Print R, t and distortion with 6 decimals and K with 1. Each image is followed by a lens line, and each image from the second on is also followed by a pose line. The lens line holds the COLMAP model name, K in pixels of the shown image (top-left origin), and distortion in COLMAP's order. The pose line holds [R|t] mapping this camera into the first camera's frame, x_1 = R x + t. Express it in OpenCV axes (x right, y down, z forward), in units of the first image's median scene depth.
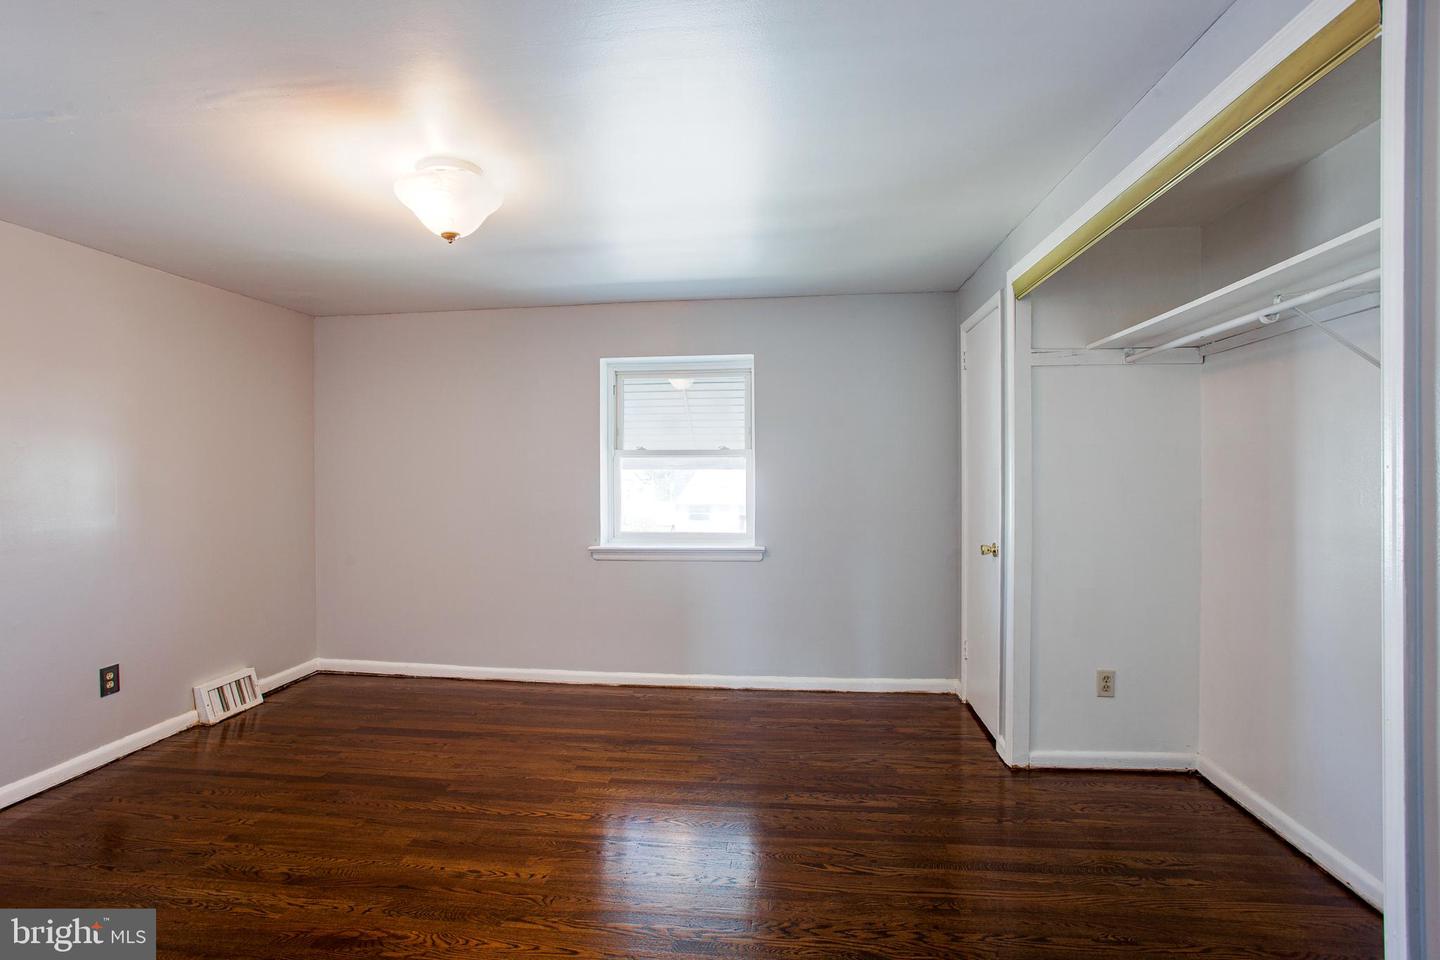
lens RADIAL K [[723.5, 0, 720.0], [0, 723.5, 480.0], [0, 0, 1]] dist [-0.047367, 0.023501]
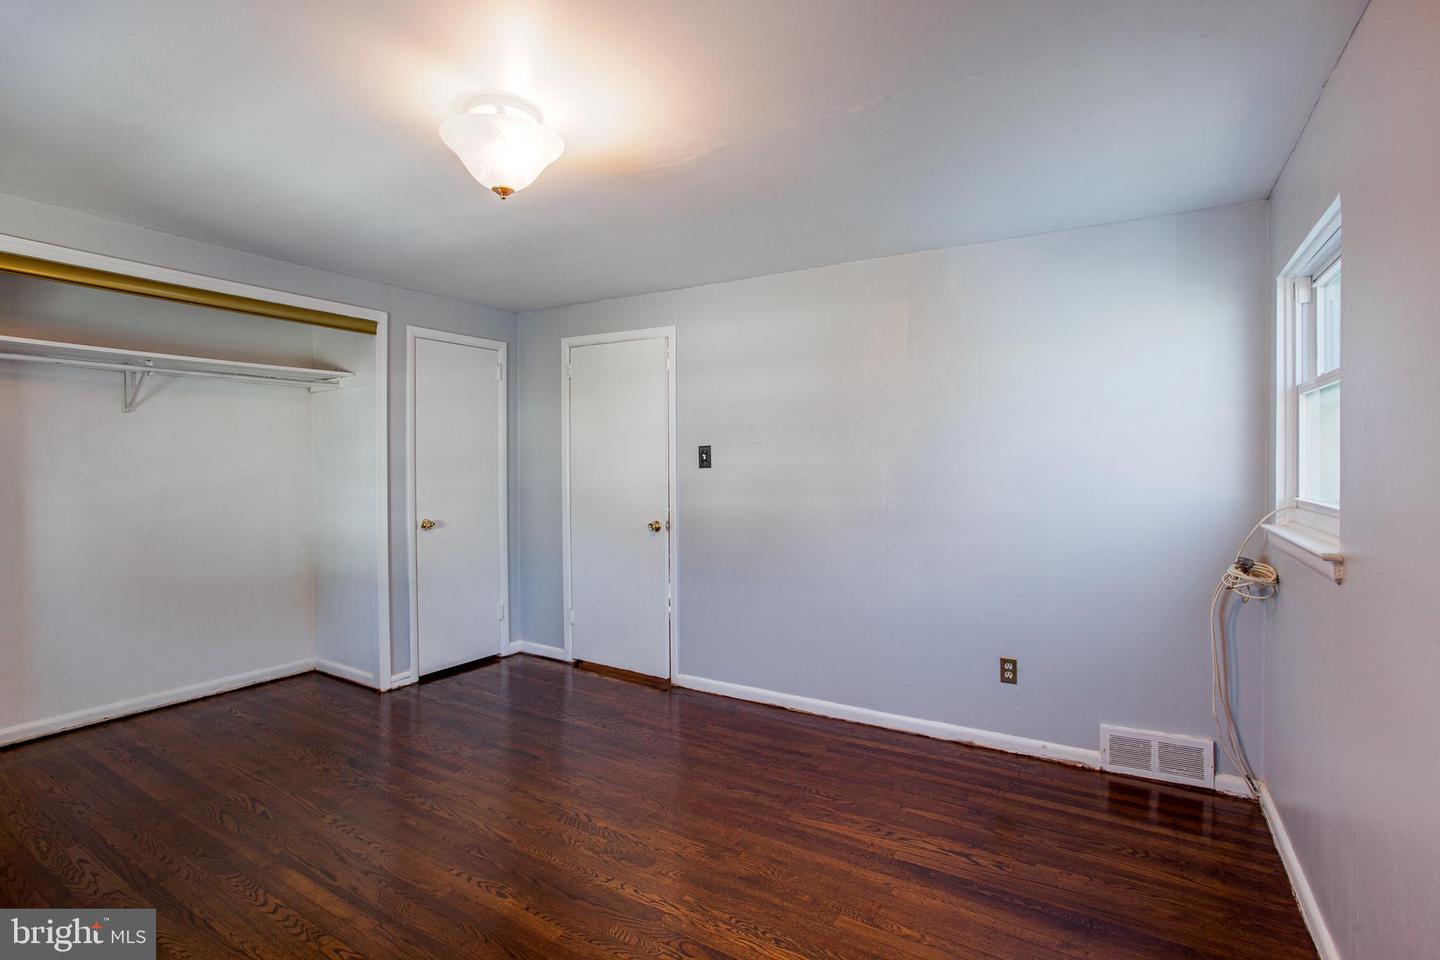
lens RADIAL K [[723.5, 0, 720.0], [0, 723.5, 480.0], [0, 0, 1]] dist [-0.047367, 0.023501]
pose [[-0.914264, -0.007814, 0.405043, -0.989612], [0.005305, 0.999497, 0.031258, -0.021576], [-0.405084, 0.030727, -0.913763, 1.739445]]
